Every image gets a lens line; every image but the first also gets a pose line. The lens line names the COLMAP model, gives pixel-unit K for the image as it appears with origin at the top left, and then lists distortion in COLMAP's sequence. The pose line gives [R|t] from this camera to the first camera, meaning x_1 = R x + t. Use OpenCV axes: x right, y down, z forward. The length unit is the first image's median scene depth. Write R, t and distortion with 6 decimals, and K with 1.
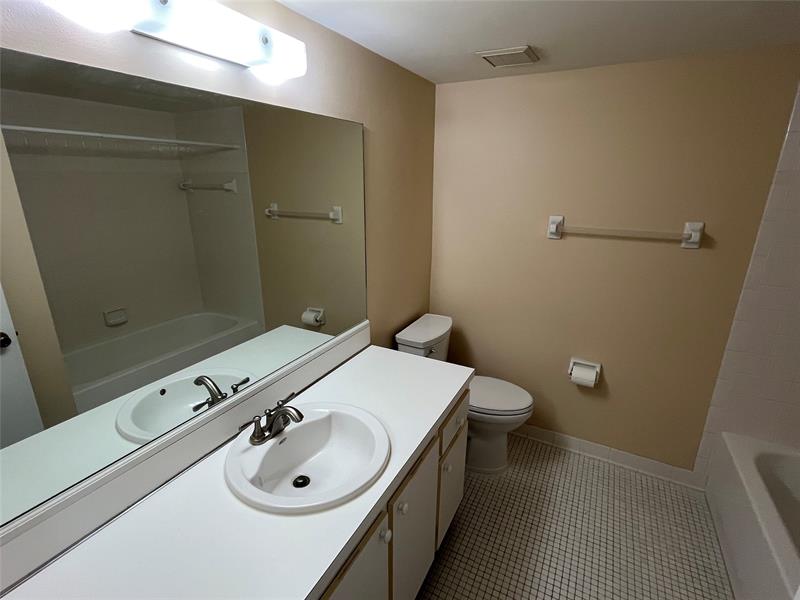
lens RADIAL K [[390.7, 0, 400.0], [0, 390.7, 300.0], [0, 0, 1]] dist [0.000384, 0.000018]
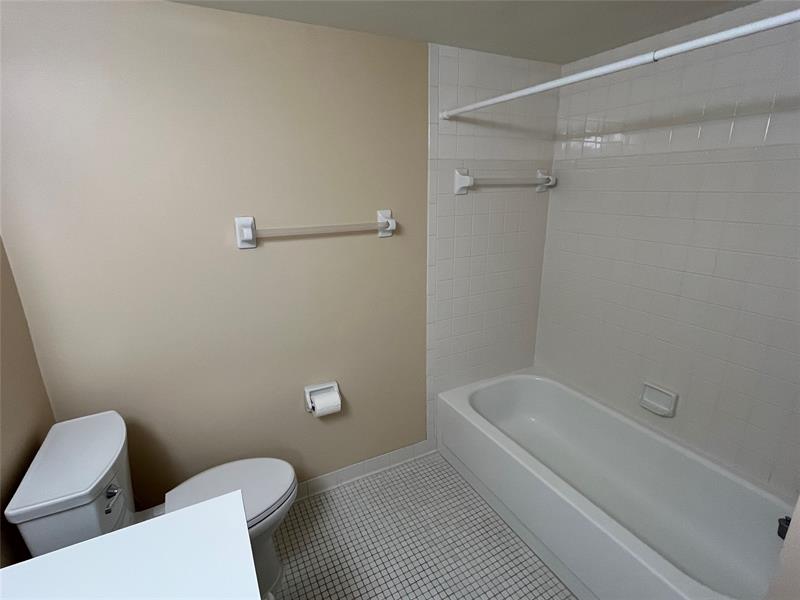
lens RADIAL K [[390.7, 0, 400.0], [0, 390.7, 300.0], [0, 0, 1]] dist [0.000384, 0.000018]
pose [[0.555710, -0.246745, 0.793916, -0.054383], [0.264773, 0.957746, 0.112332, -0.072545], [-0.788087, 0.147783, 0.597561, 0.363933]]
